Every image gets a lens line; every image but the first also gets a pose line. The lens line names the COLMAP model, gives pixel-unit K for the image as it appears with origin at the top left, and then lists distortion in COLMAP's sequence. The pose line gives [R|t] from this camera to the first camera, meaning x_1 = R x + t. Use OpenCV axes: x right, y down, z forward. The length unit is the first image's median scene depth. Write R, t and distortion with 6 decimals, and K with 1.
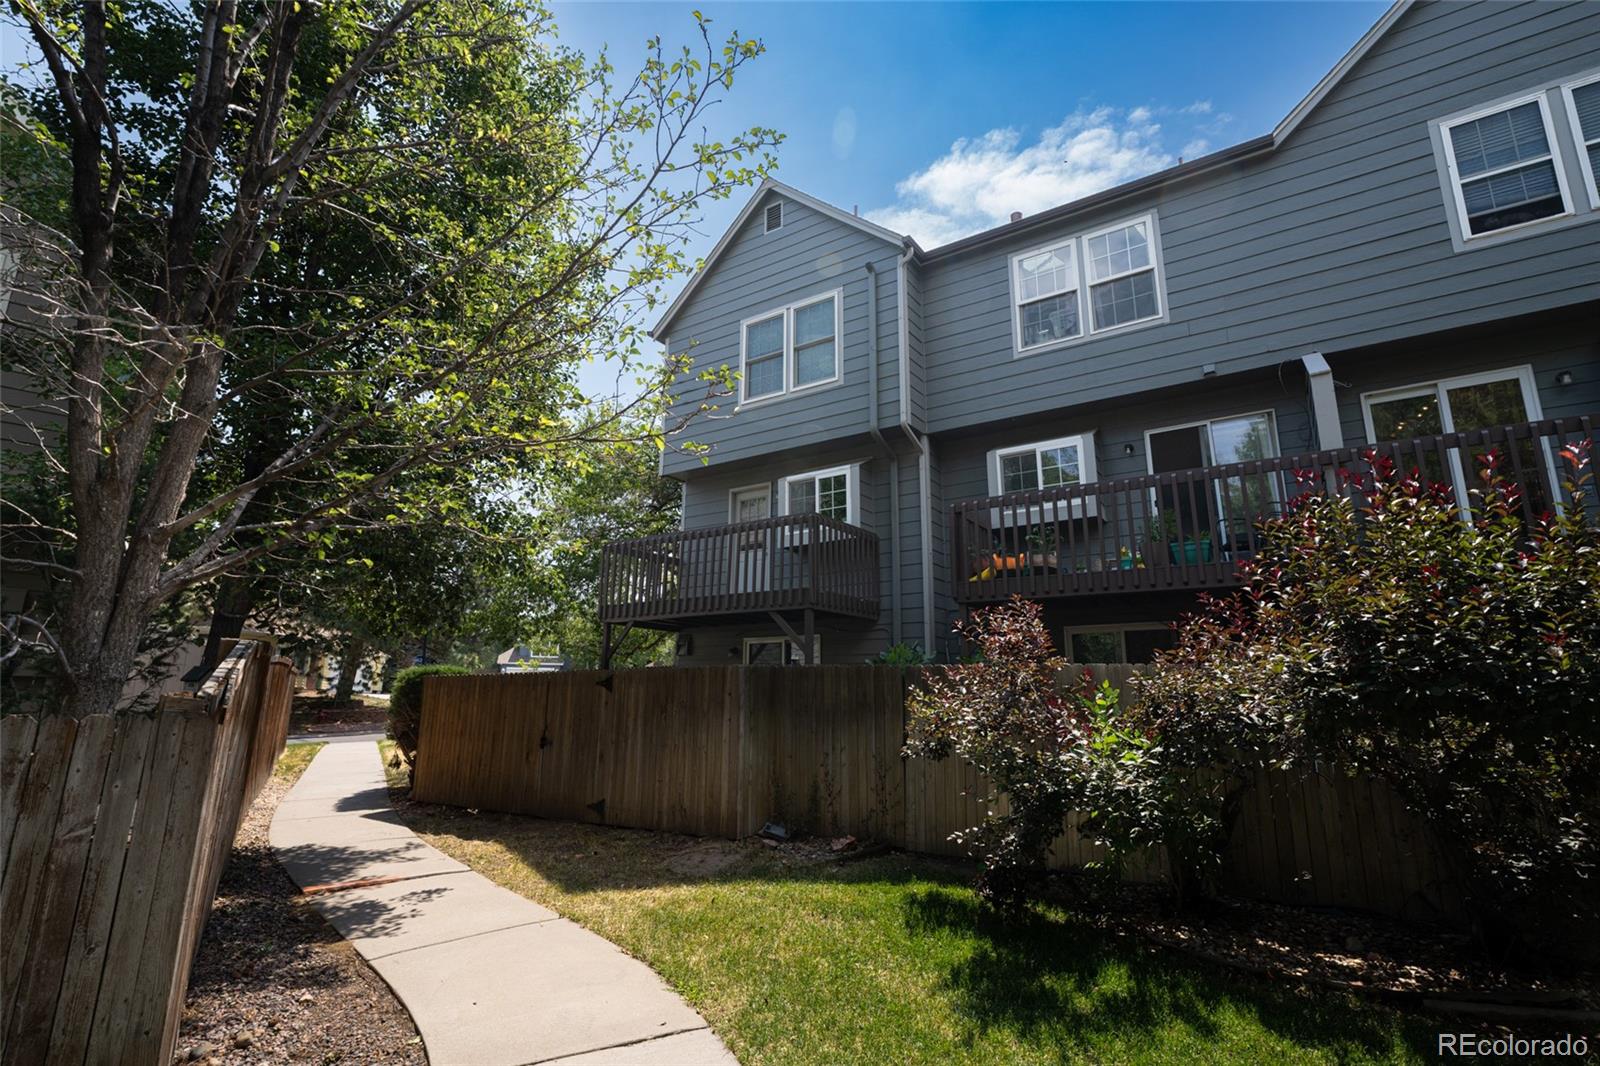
lens RADIAL K [[751.5, 0, 799.3], [0, 751.5, 532.1], [0, 0, 1]] dist [-0.000867, 0.002208]
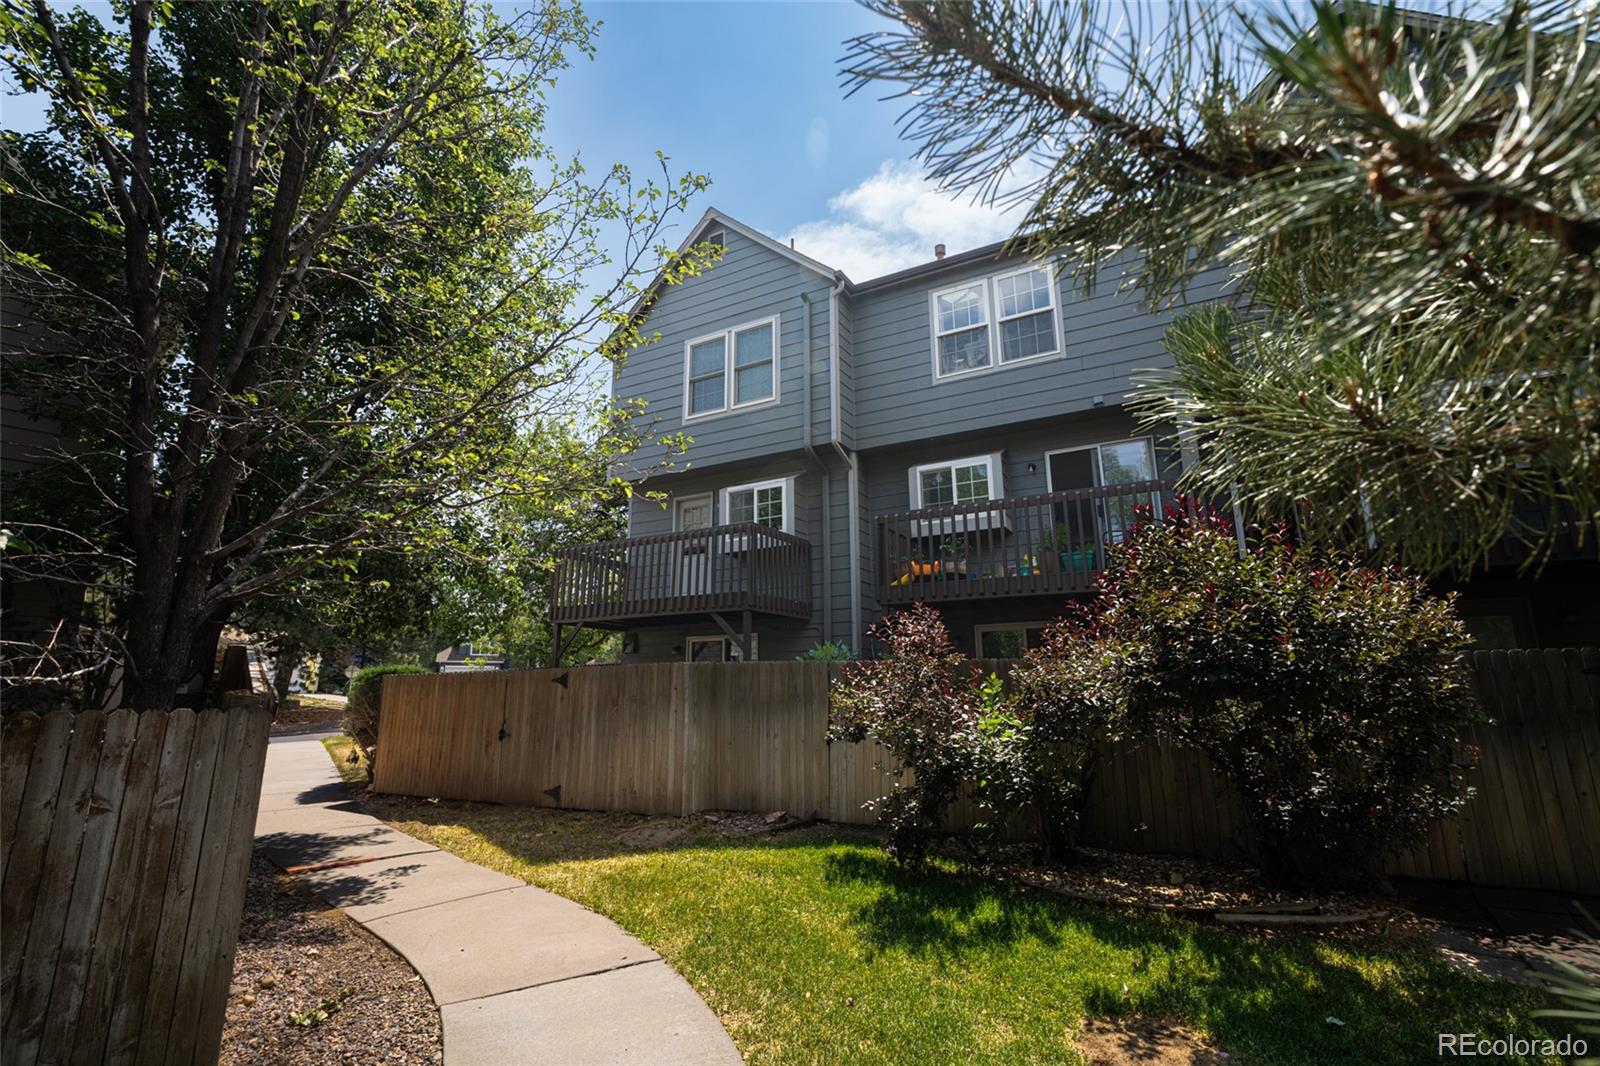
lens RADIAL K [[751.5, 0, 800.4], [0, 751.5, 528.5], [0, 0, 1]] dist [-0.000867, 0.002208]
pose [[0.996731, 0.004346, 0.080674, 0.001948], [-0.004510, 0.999988, 0.001856, -0.035300], [-0.080665, -0.002214, 0.996739, -0.178337]]
